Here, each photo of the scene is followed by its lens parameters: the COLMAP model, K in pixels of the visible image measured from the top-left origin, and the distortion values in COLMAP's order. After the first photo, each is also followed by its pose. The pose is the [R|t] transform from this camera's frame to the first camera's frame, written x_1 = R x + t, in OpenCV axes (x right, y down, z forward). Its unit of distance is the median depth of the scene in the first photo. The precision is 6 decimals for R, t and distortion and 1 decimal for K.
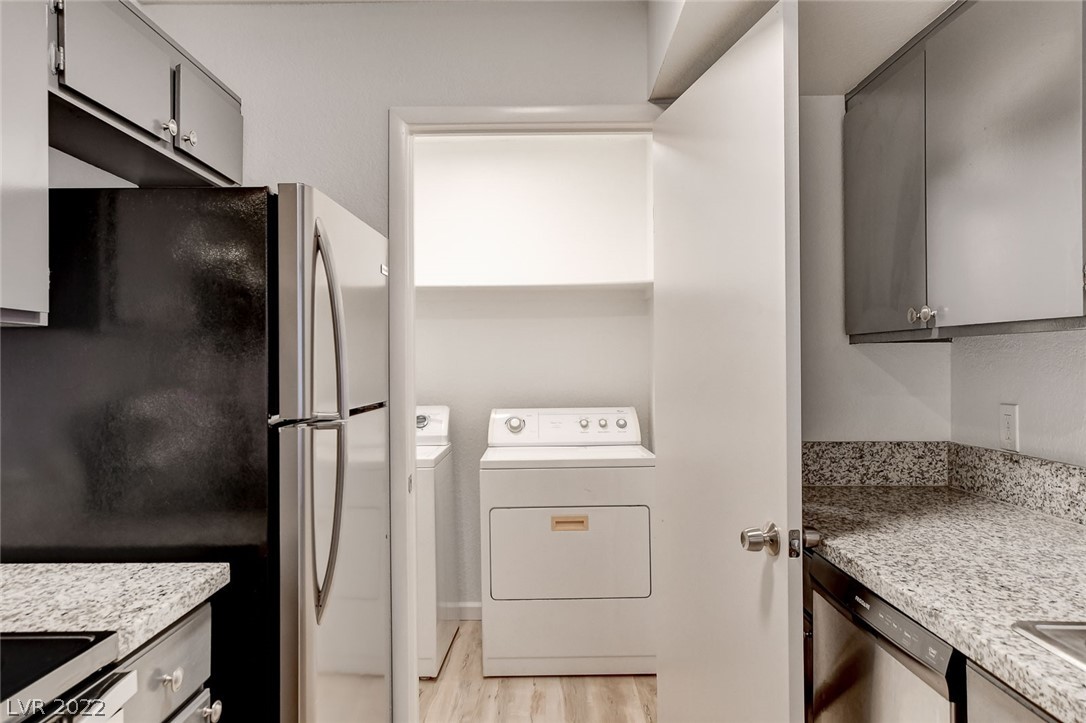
lens RADIAL K [[776.4, 0, 530.6], [0, 776.4, 352.3], [0, 0, 1]] dist [0.001125, 0.032543]
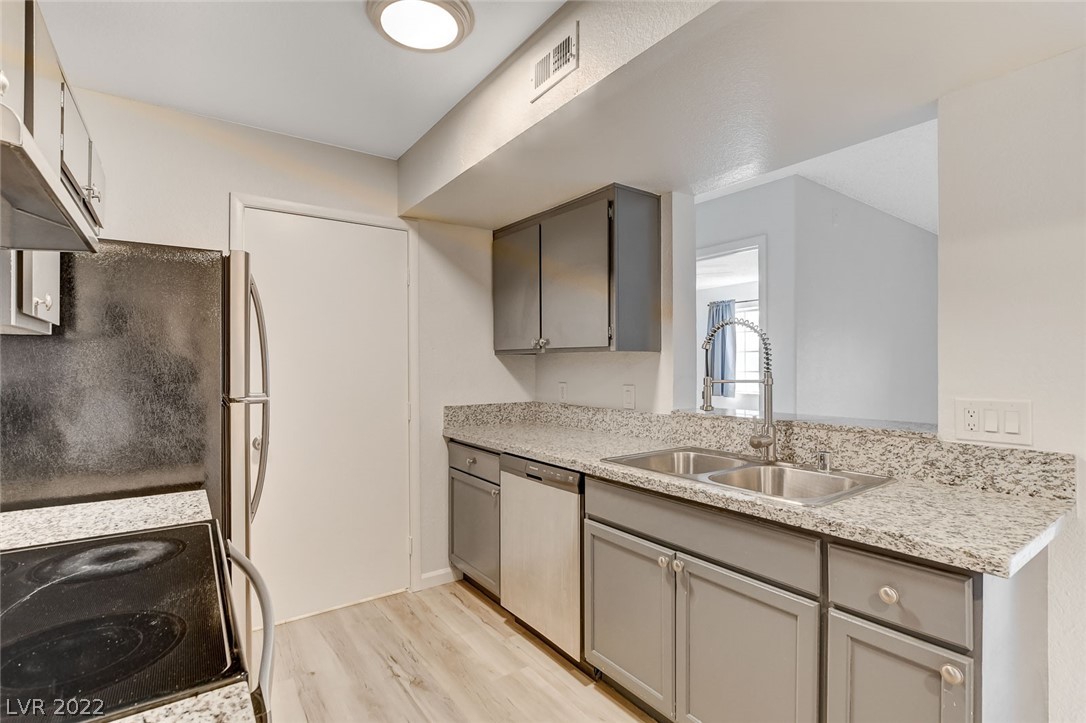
lens RADIAL K [[512.8, 0, 533.3], [0, 512.8, 367.5], [0, 0, 1]] dist [-0.013637, 0.002334]
pose [[0.813542, -0.000875, 0.581505, -0.418752], [-0.008268, 0.999880, 0.013072, 0.004744], [-0.581447, -0.015443, 0.813437, -0.207435]]
